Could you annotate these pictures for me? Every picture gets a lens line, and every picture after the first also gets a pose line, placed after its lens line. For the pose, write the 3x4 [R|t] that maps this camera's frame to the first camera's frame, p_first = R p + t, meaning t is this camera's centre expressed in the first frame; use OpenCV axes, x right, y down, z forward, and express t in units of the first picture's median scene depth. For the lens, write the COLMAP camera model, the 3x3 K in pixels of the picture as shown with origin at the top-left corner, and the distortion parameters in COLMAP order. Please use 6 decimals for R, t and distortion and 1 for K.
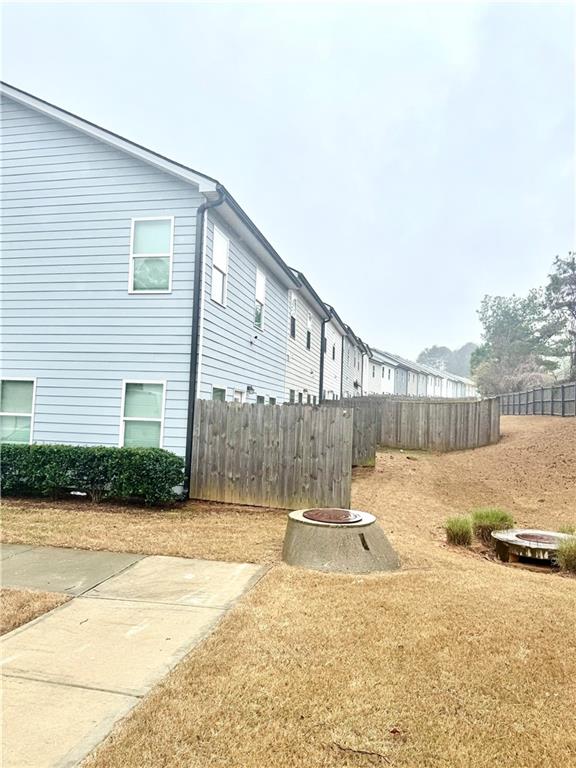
lens RADIAL K [[545.4, 0, 289.2], [0, 545.4, 379.3], [0, 0, 1]] dist [0.061833, 0.000162]
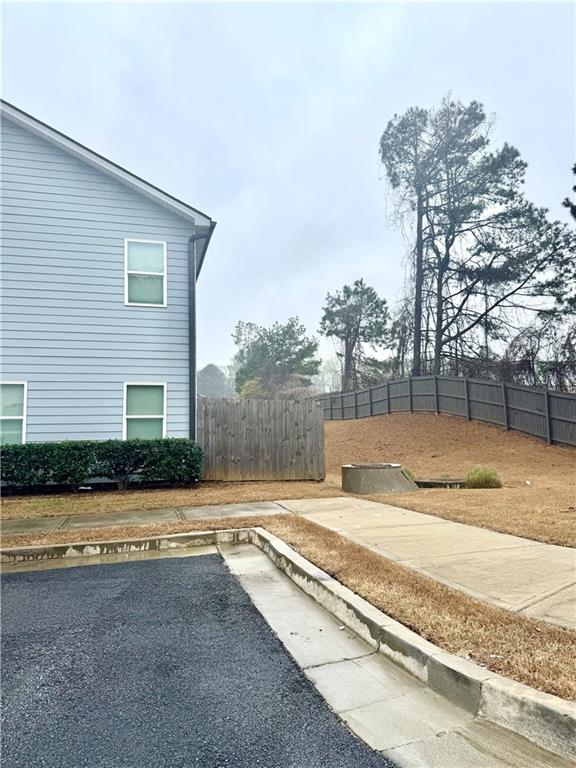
lens RADIAL K [[545.4, 0, 287.2], [0, 545.4, 386.9], [0, 0, 1]] dist [0.061833, 0.000162]
pose [[0.887823, -0.007168, 0.460130, -0.522930], [0.018686, 0.999616, -0.020484, 0.039707], [-0.459806, 0.026784, 0.887615, -0.142997]]
